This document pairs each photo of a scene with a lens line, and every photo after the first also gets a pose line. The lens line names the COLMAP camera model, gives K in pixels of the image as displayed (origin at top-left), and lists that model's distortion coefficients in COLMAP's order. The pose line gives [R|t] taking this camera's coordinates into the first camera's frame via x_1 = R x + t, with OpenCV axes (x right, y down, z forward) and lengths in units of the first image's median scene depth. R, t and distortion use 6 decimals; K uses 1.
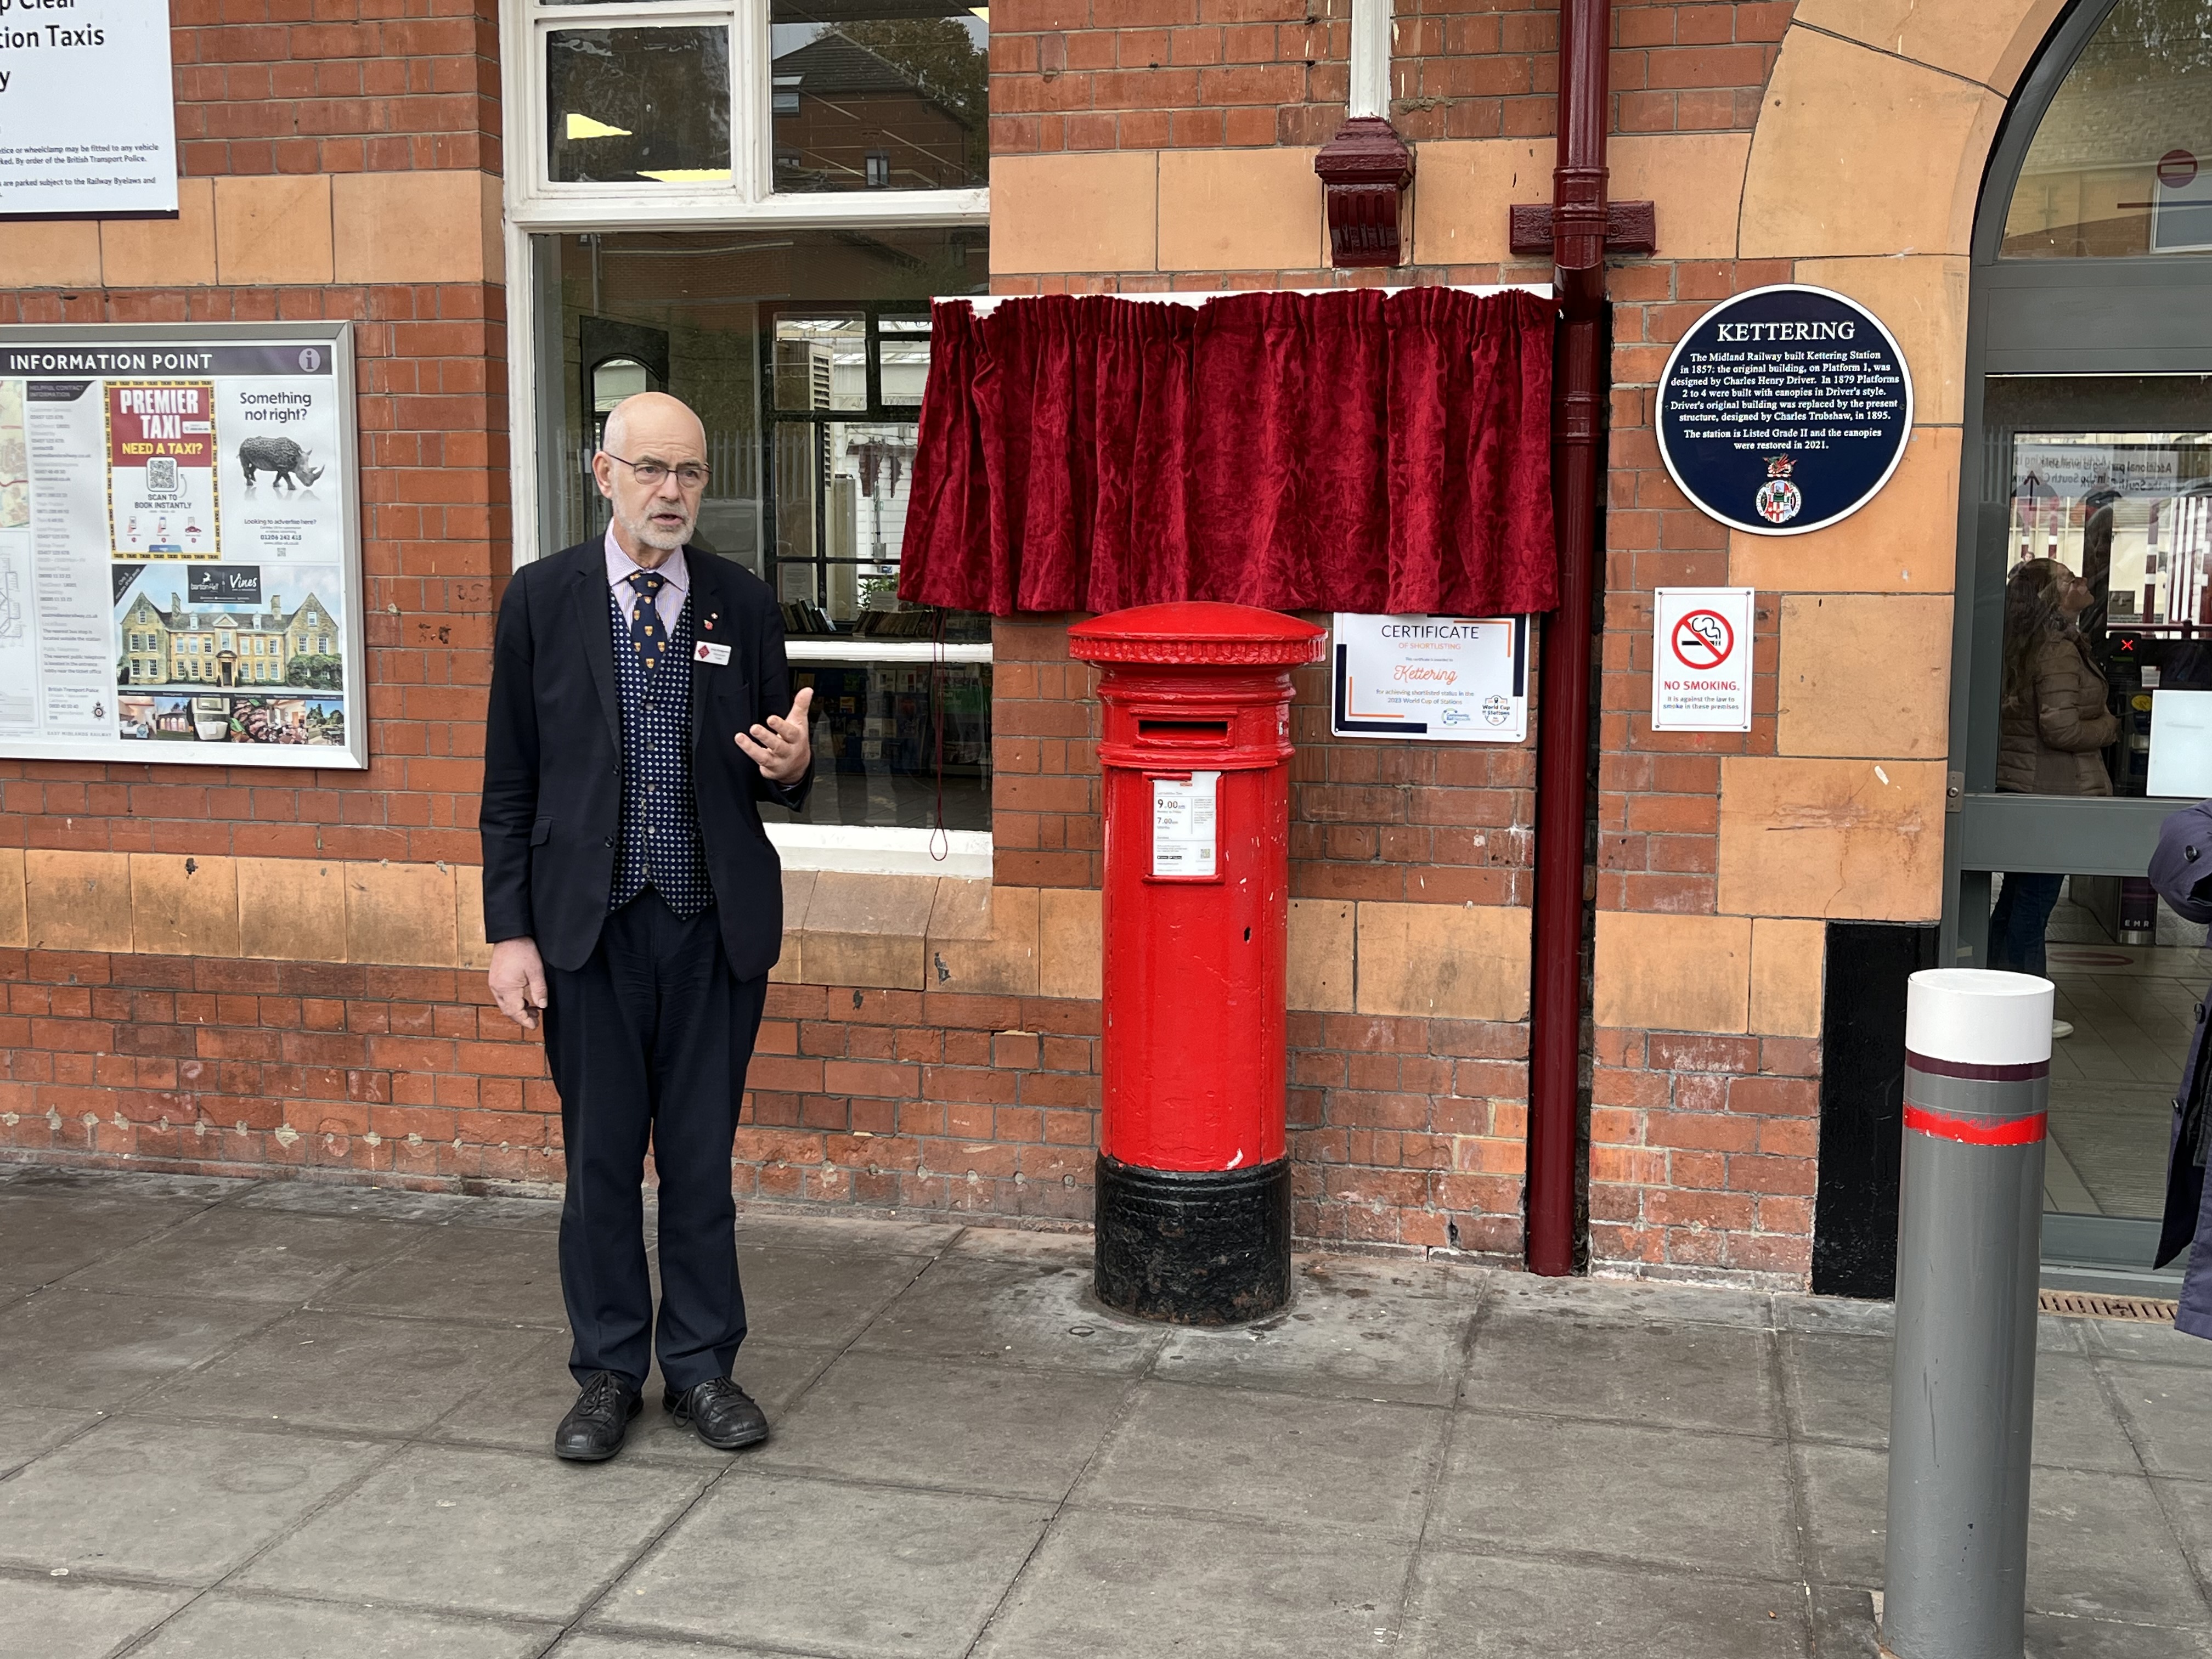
lens RADIAL K [[2456.2, 0, 1112.5], [0, 2456.2, 792.2], [0, 0, 1]] dist [0.033509, 0.000000]
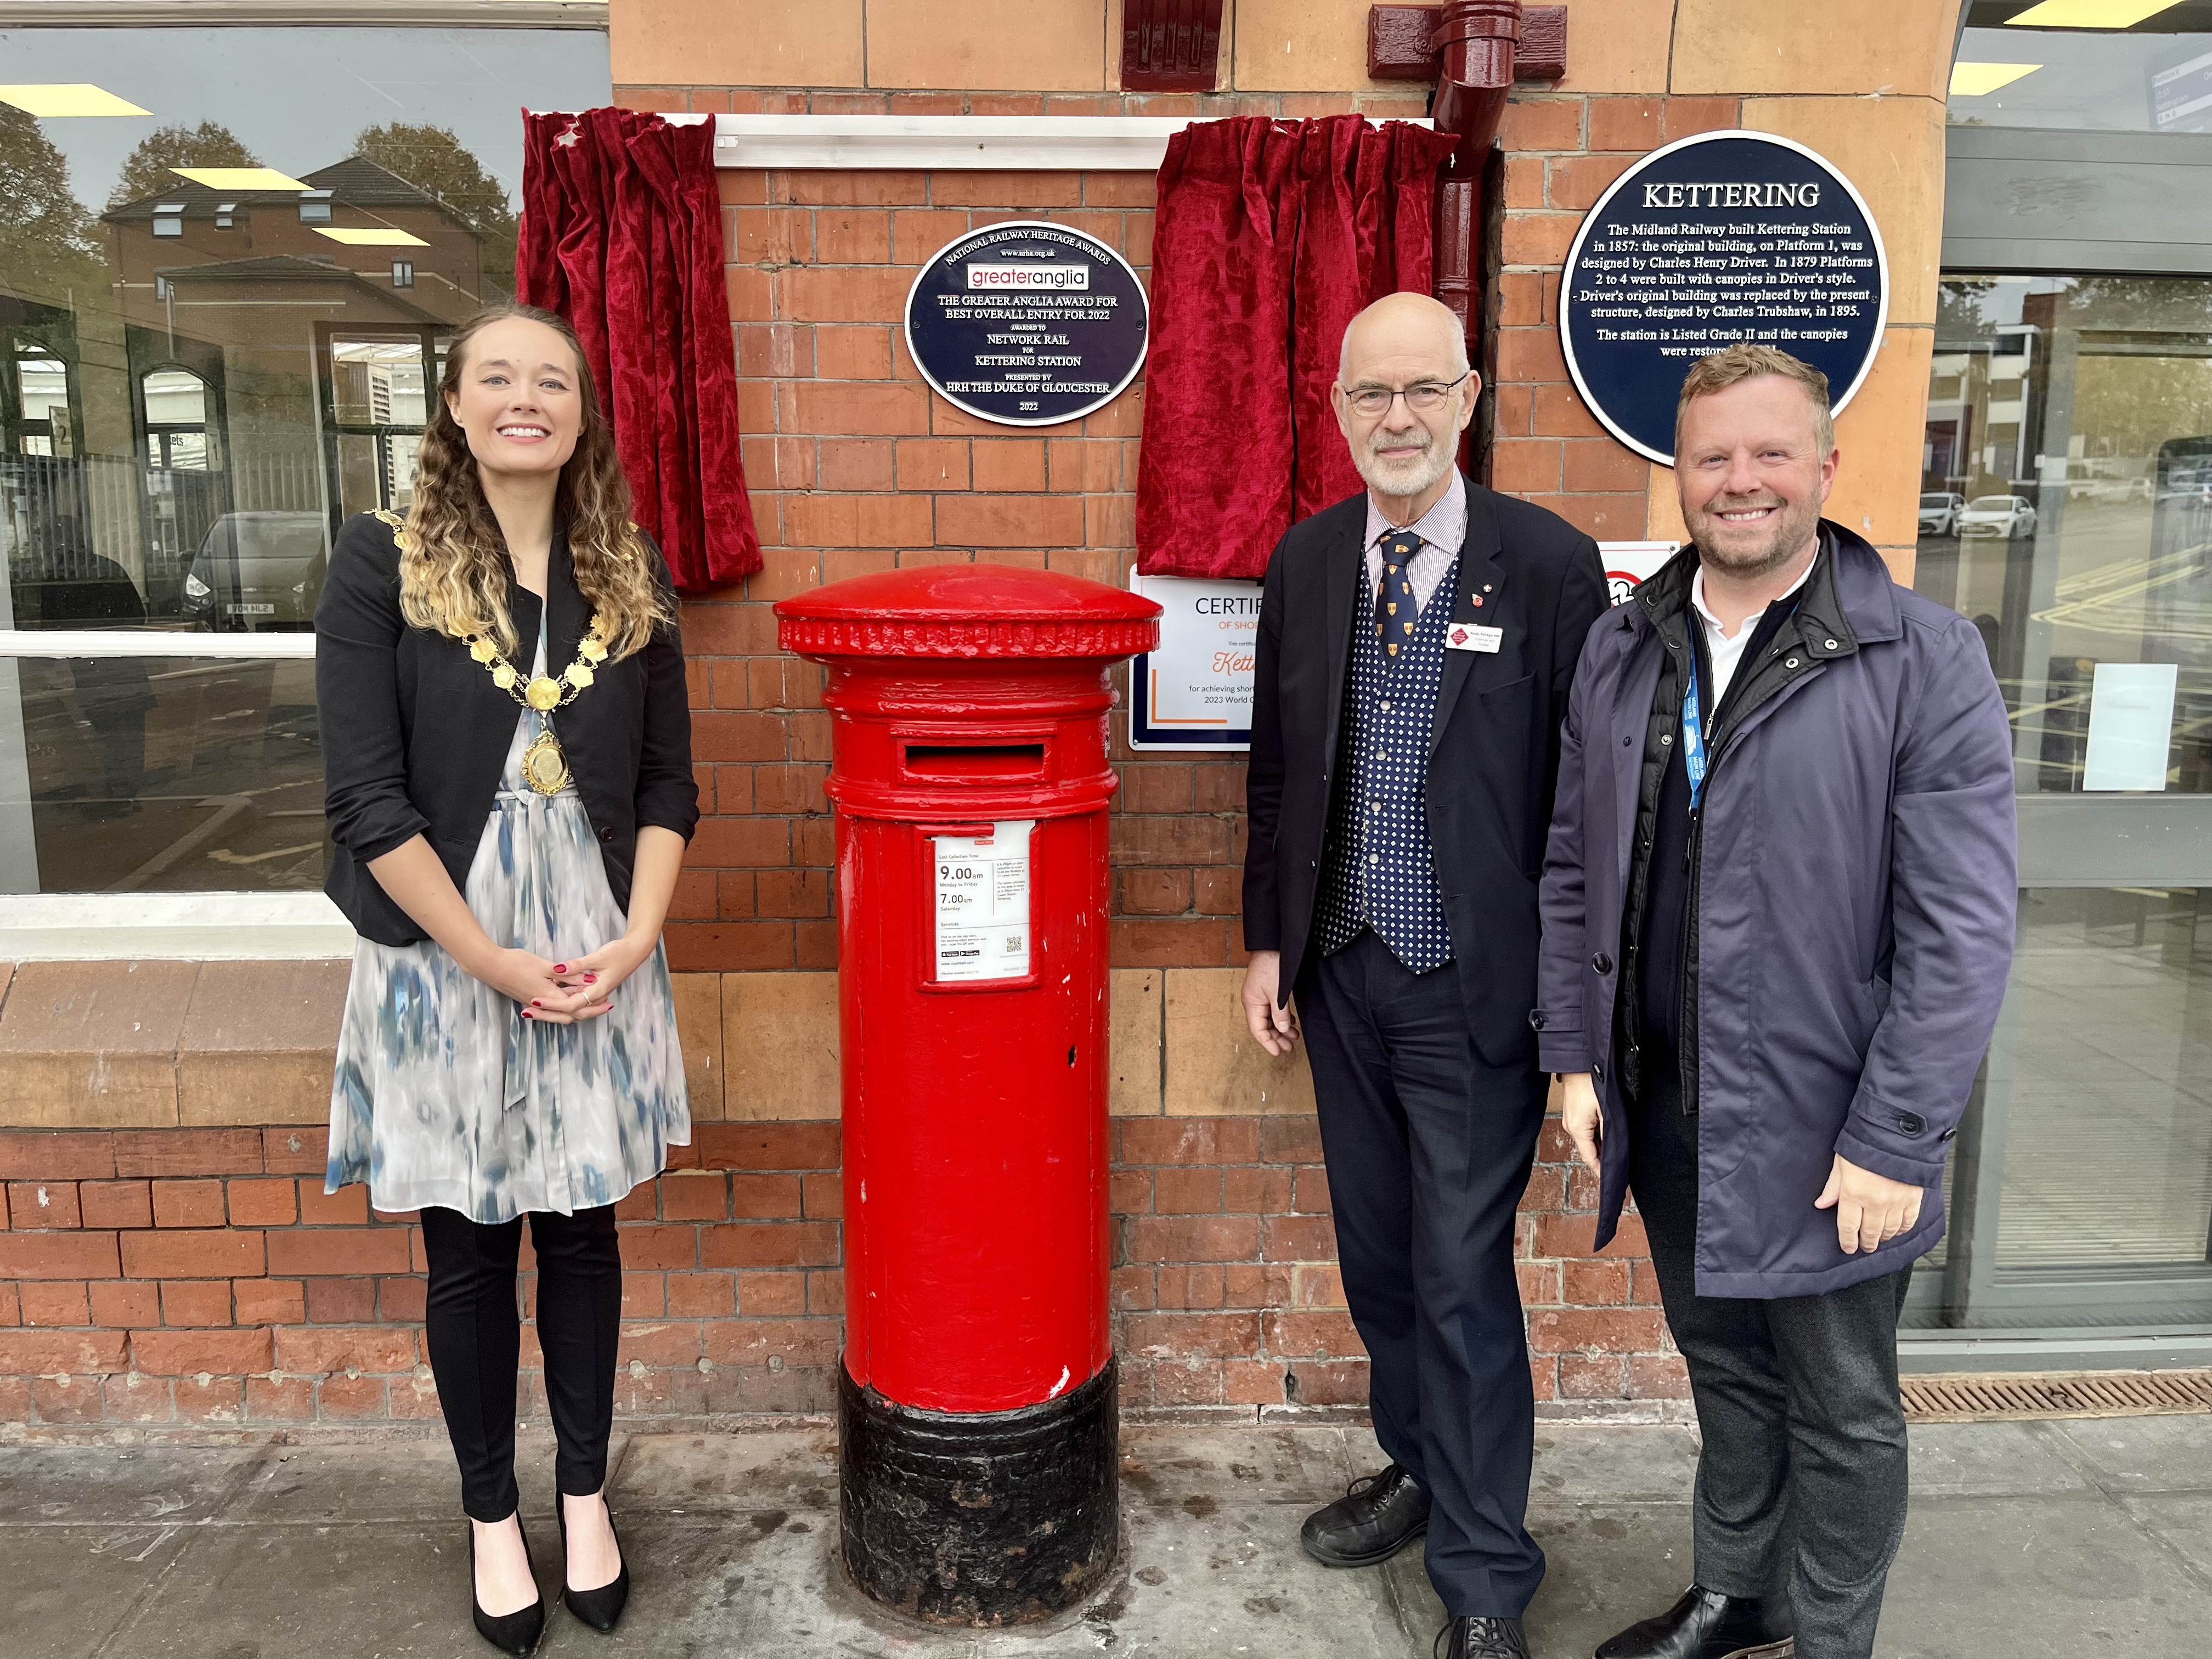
lens RADIAL K [[1730.2, 0, 1106.7], [0, 1730.2, 808.2], [0, 0, 1]] dist [0.050029, -0.065458]
pose [[0.964410, -0.043195, 0.260859, -0.053938], [0.032434, 0.998441, 0.045419, -0.029564], [-0.262414, -0.035342, 0.964308, 0.506434]]
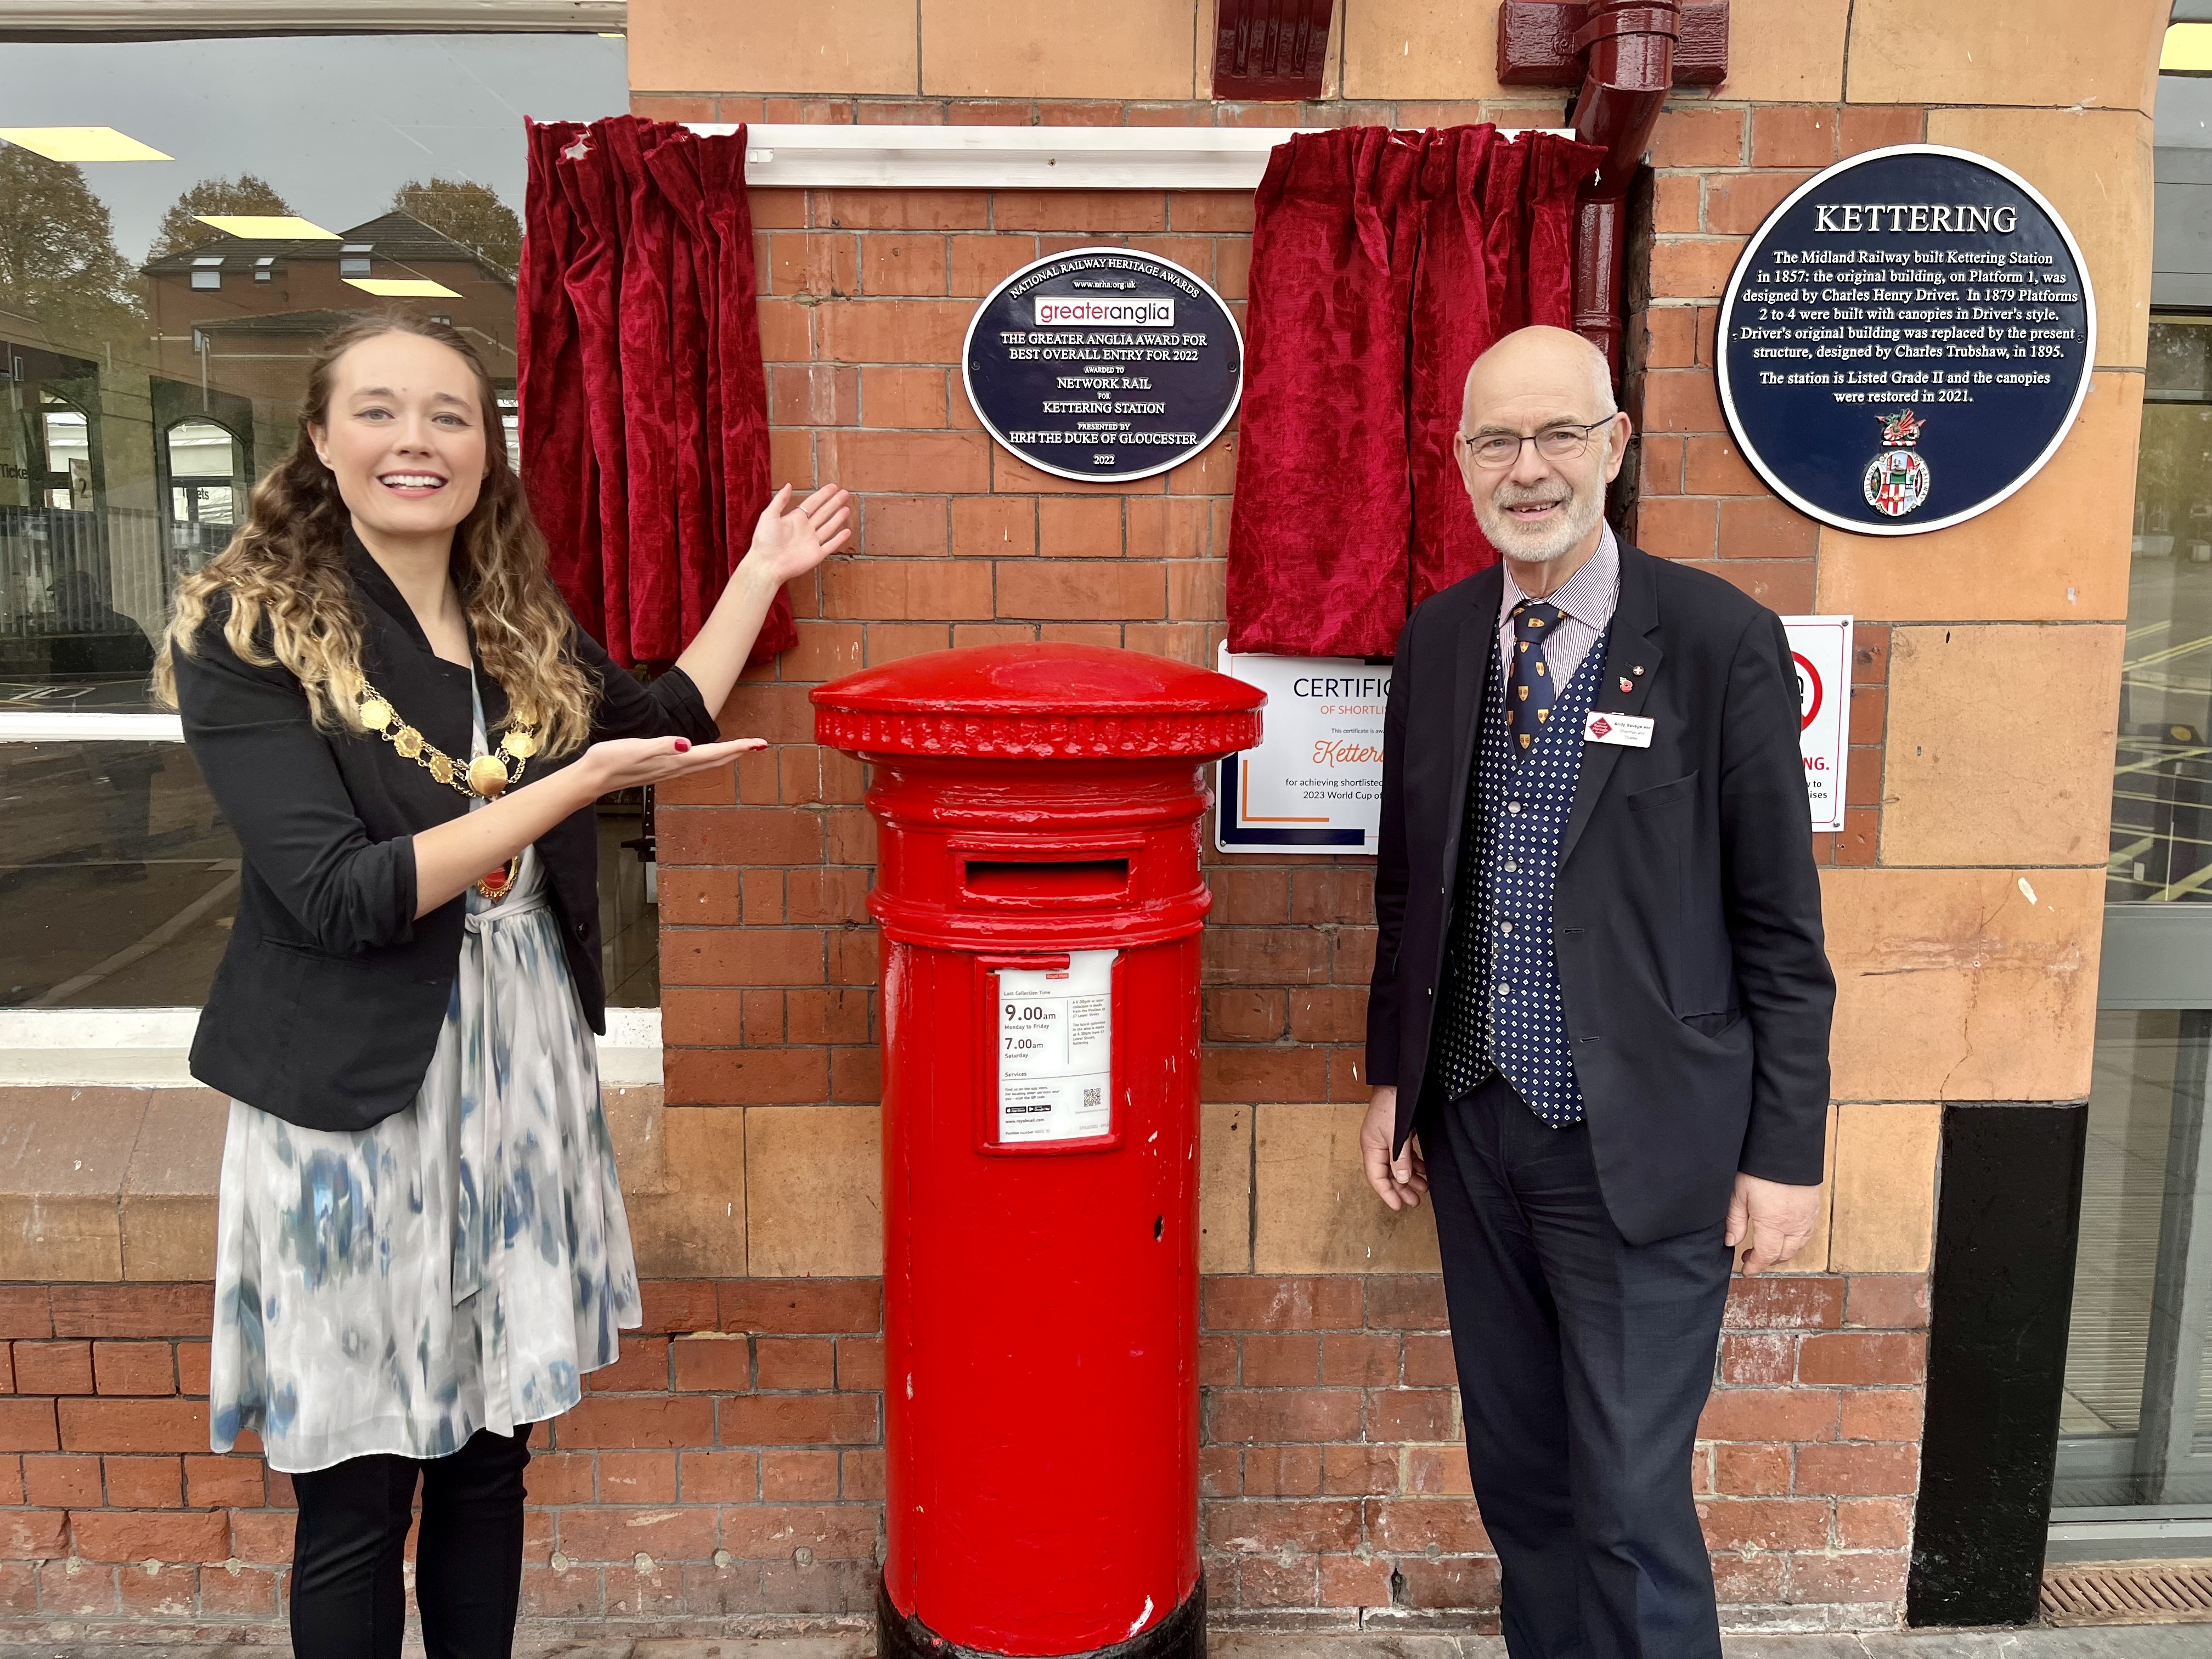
lens RADIAL K [[1730.2, 0, 1117.4], [0, 1730.2, 817.0], [0, 0, 1]] dist [0.050029, -0.065458]
pose [[0.967542, -0.033042, 0.250541, -0.048679], [0.028806, 0.999374, 0.020557, -0.042696], [-0.251063, -0.012672, 0.967888, 0.577109]]
